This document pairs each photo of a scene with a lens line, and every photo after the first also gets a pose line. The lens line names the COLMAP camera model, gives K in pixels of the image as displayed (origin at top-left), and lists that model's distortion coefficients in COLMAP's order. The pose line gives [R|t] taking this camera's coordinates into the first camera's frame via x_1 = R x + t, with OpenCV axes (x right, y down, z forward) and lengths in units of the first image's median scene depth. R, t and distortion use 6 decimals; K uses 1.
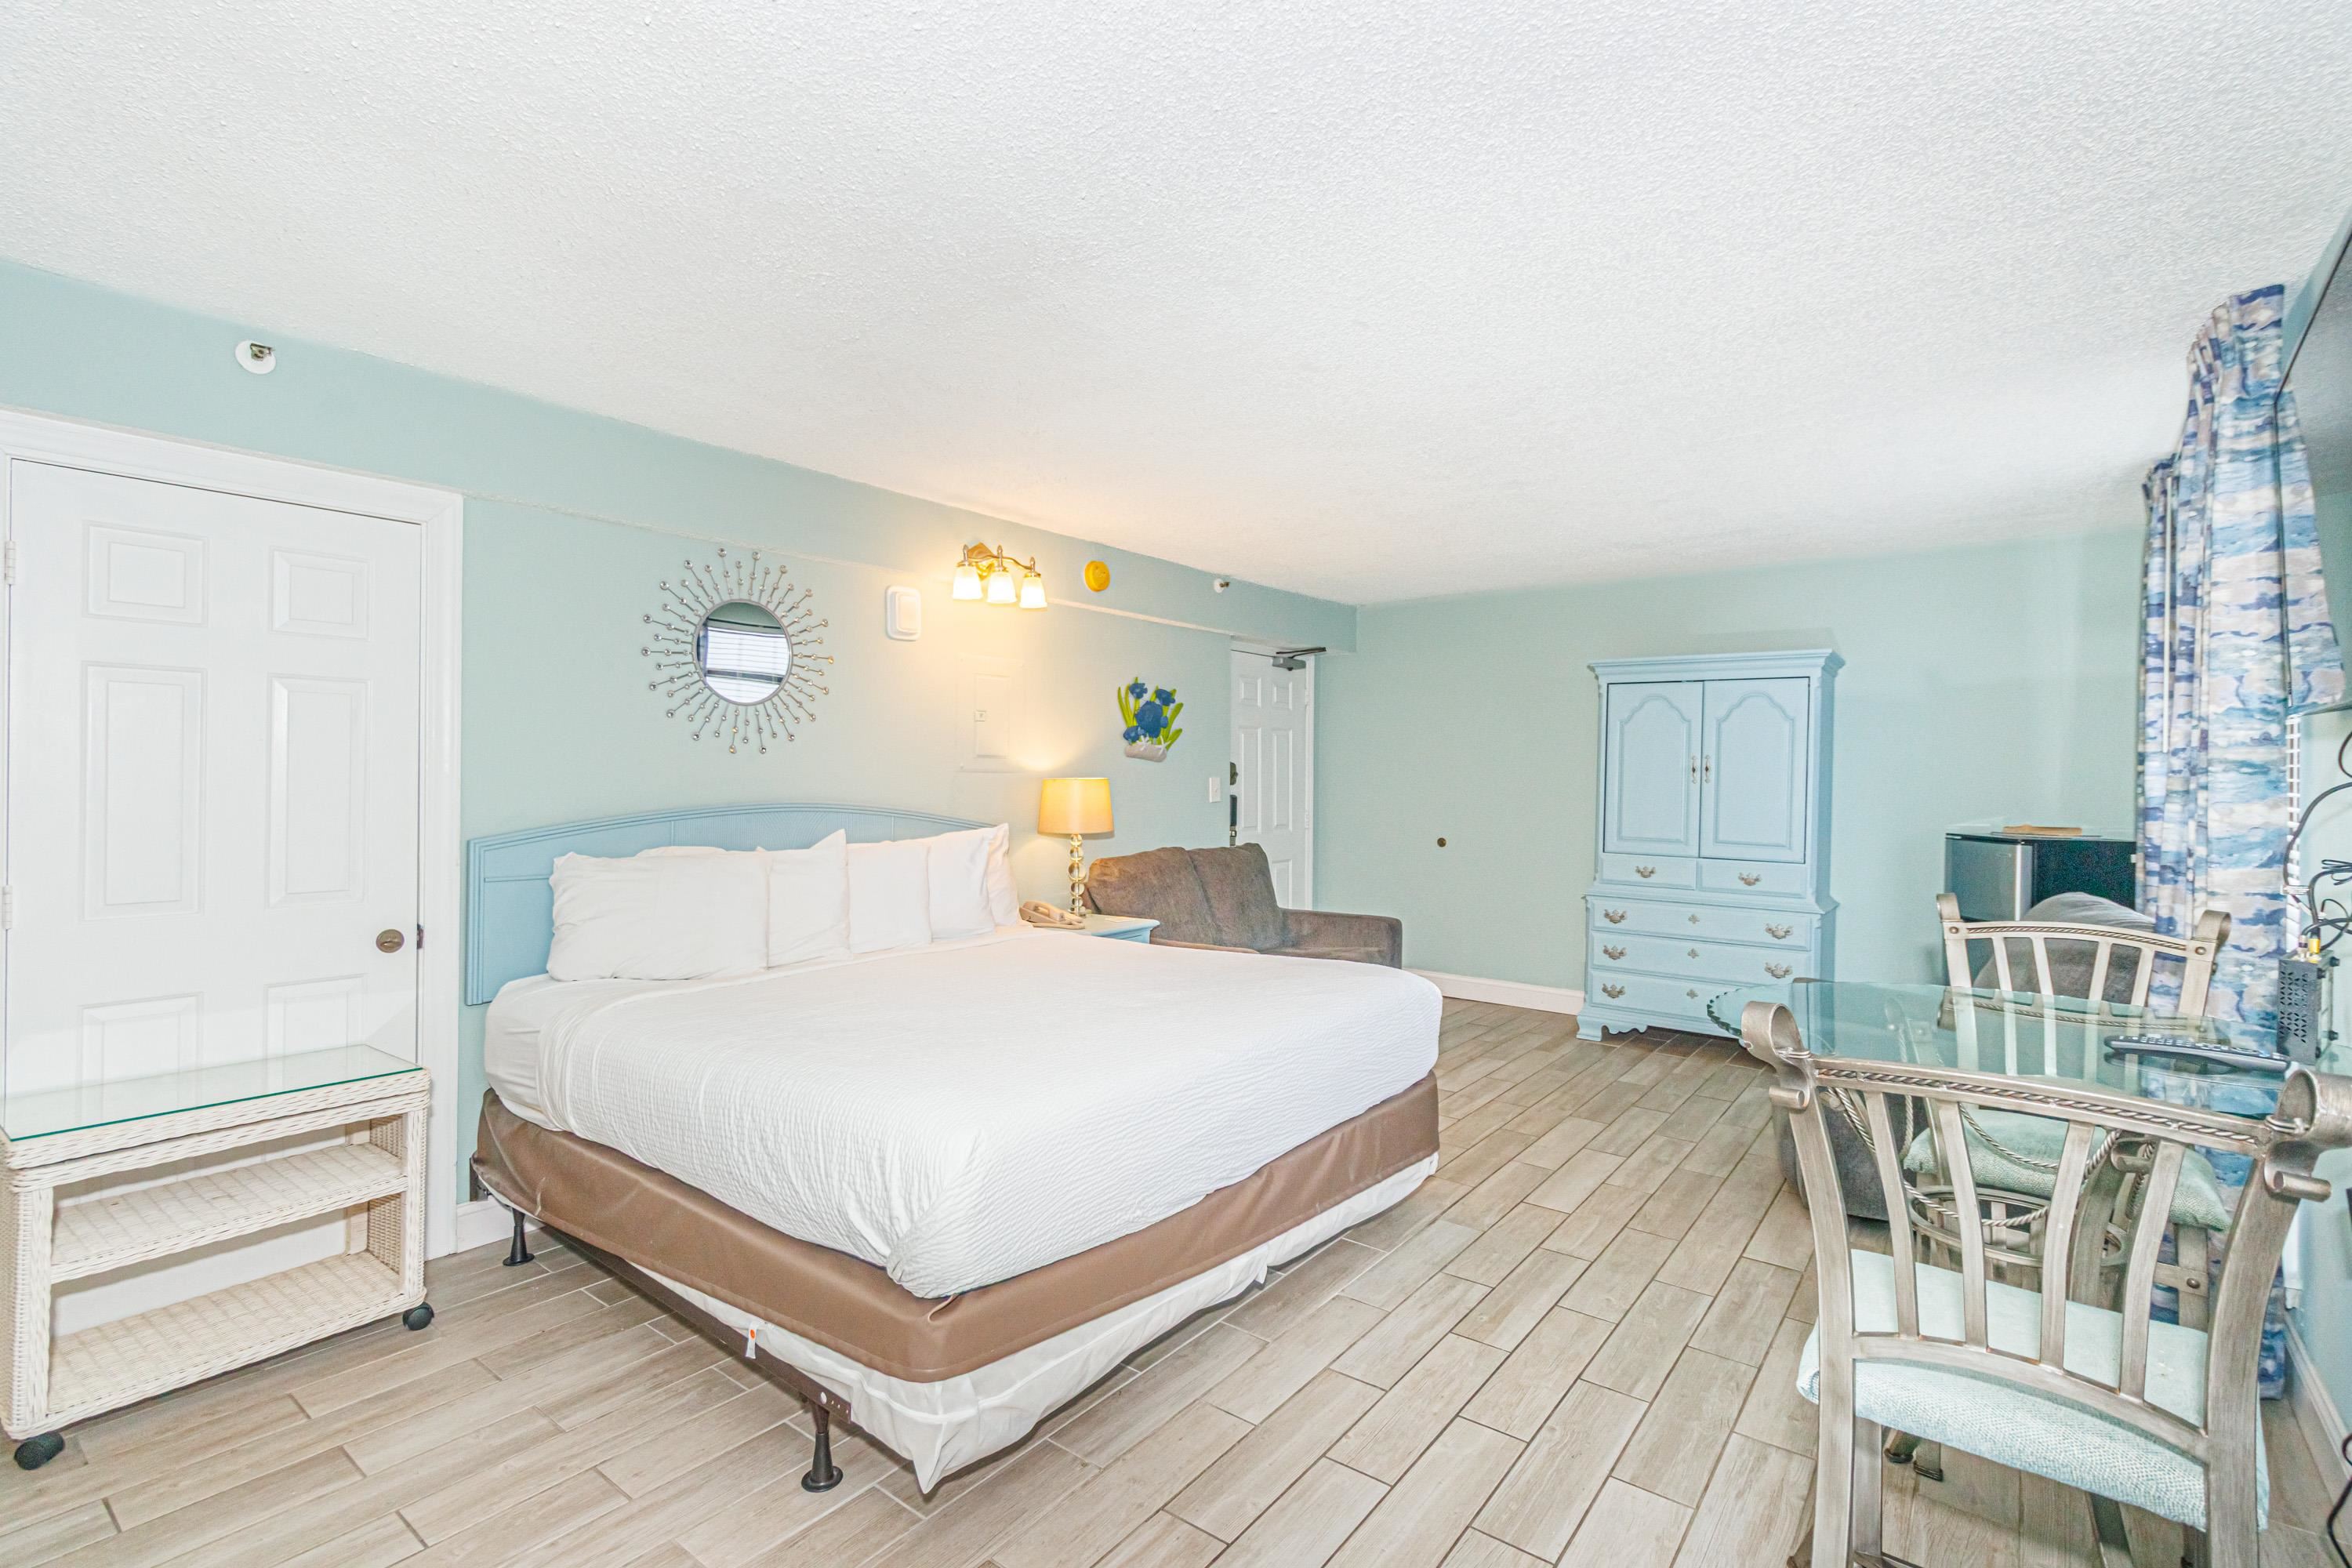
lens RADIAL K [[1088.3, 0, 1167.4], [0, 1088.3, 779.1], [0, 0, 1]] dist [0.010570, -0.000257]
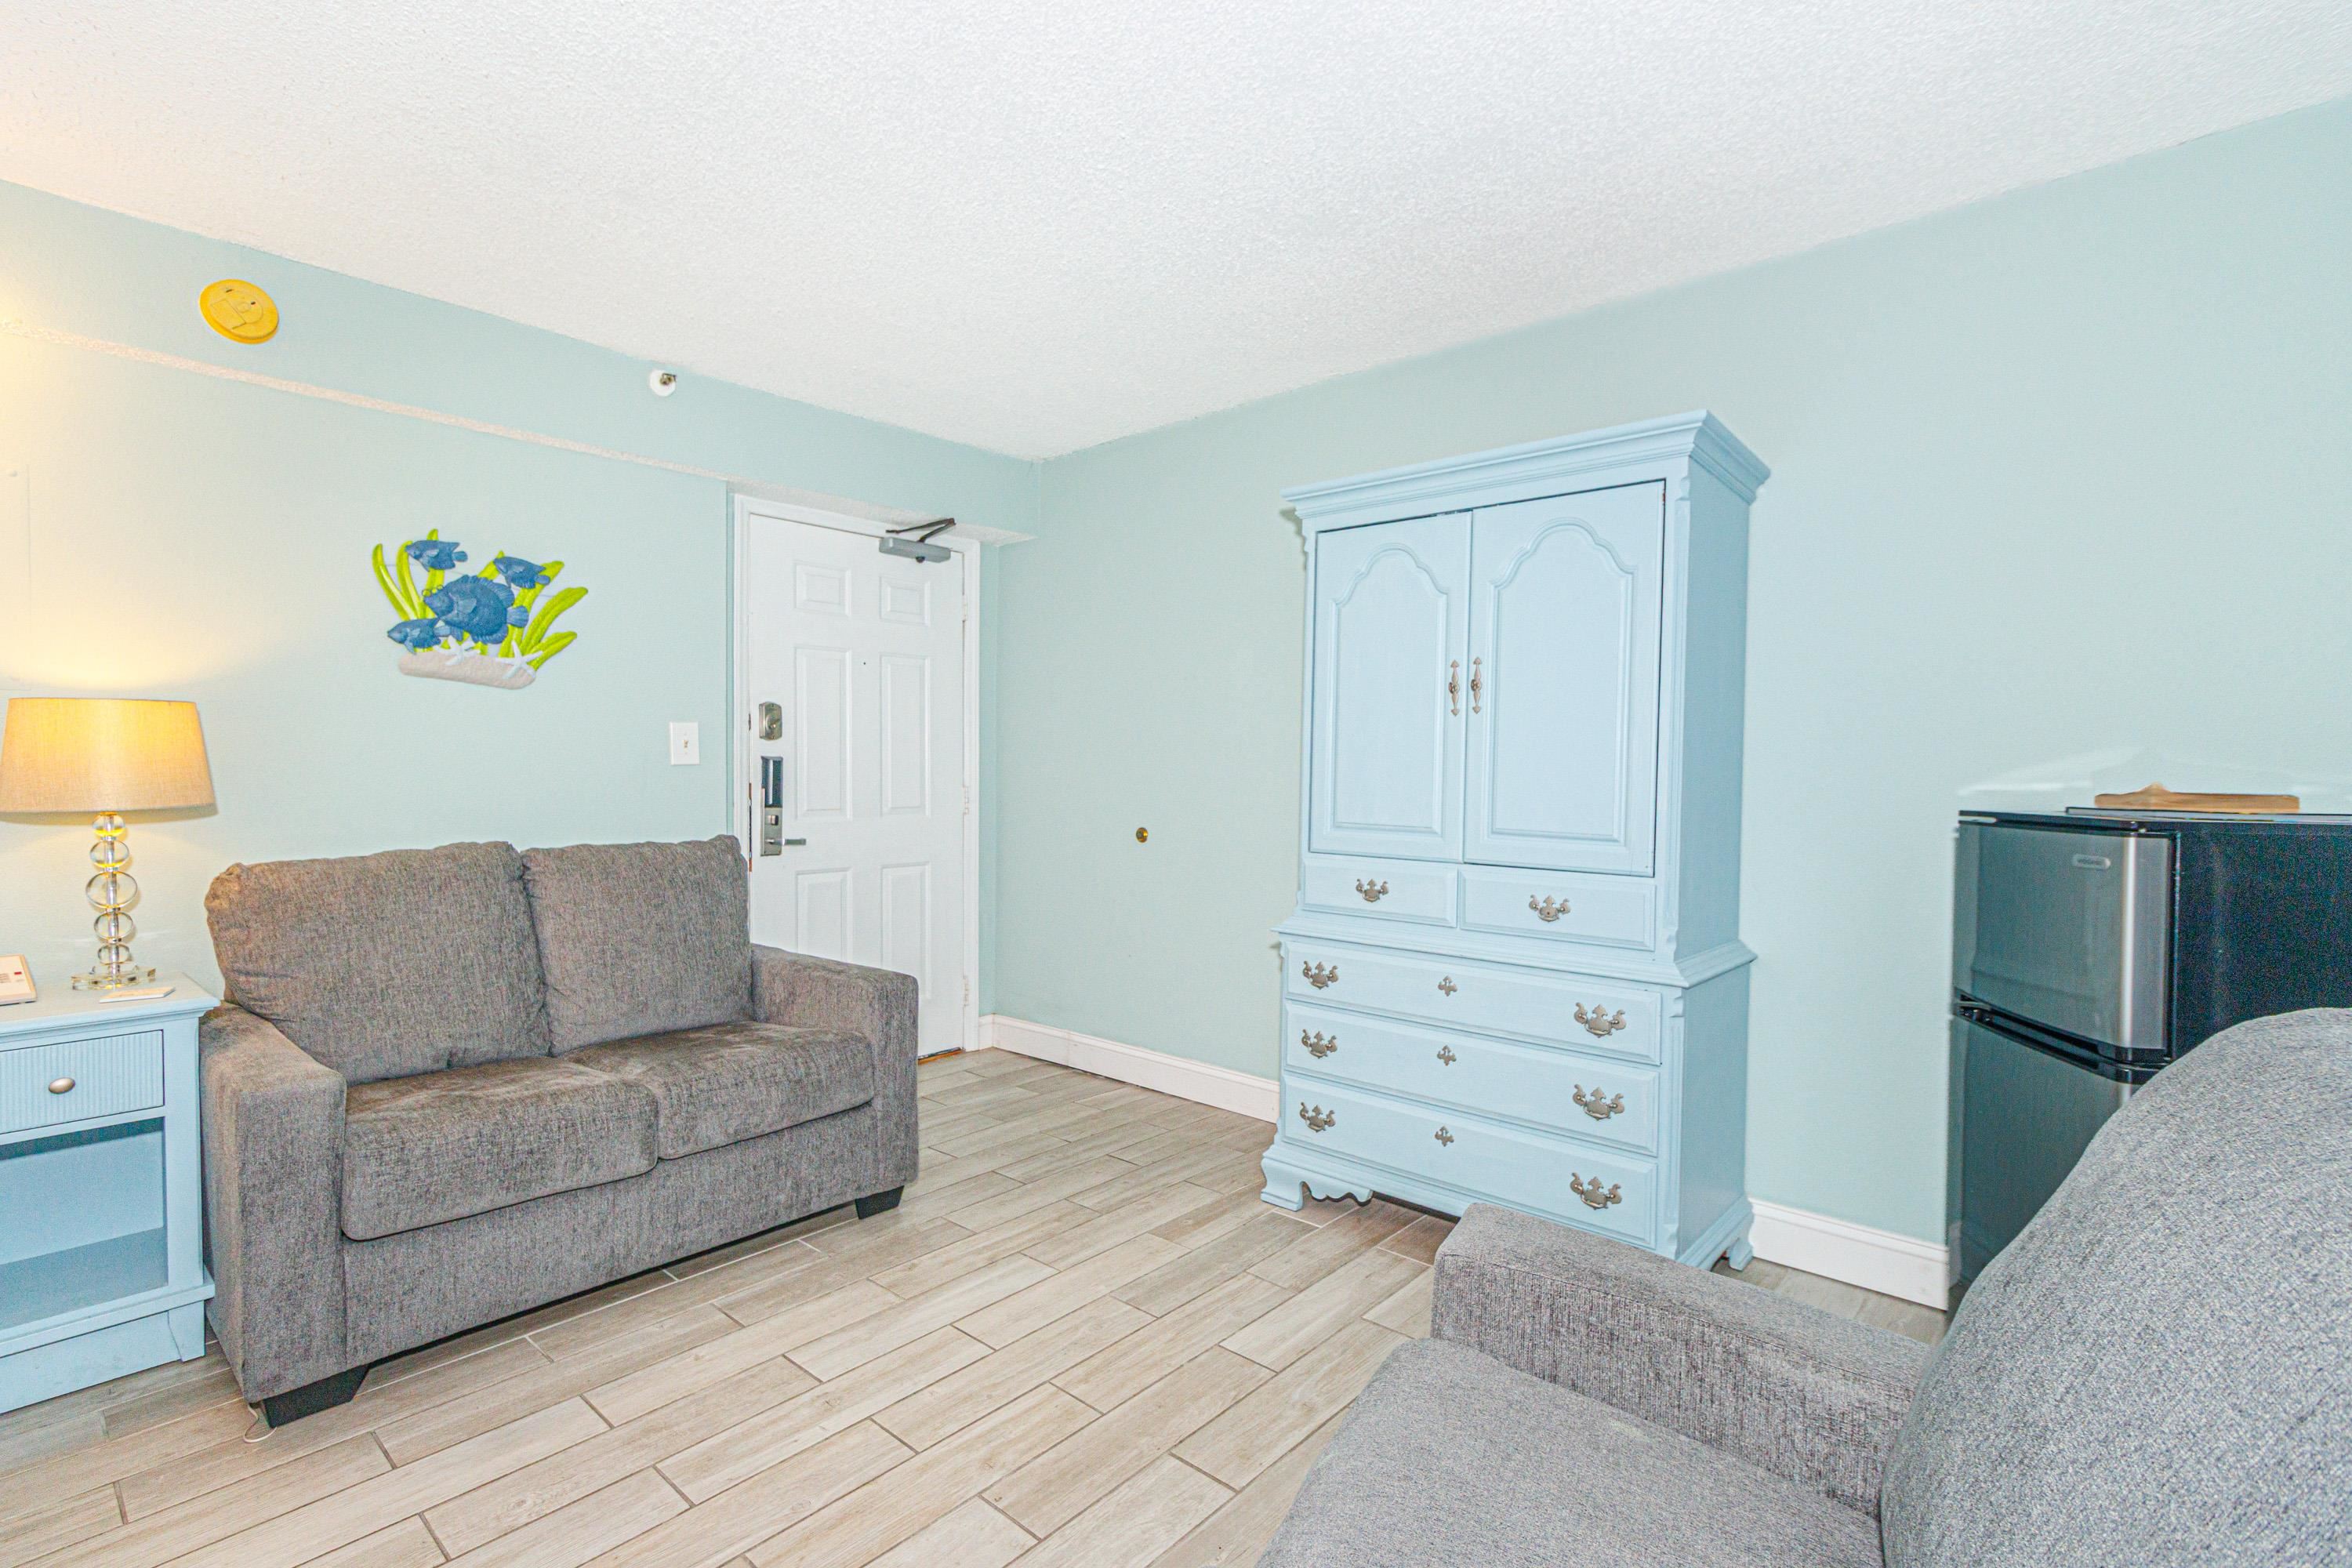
lens RADIAL K [[1088.3, 0, 1165.0], [0, 1088.3, 785.5], [0, 0, 1]] dist [0.010570, -0.000257]
pose [[0.997560, -0.002508, -0.069774, 0.395911], [0.003165, 0.999952, 0.009304, 0.032051], [0.069748, -0.009502, 0.997519, 0.504357]]
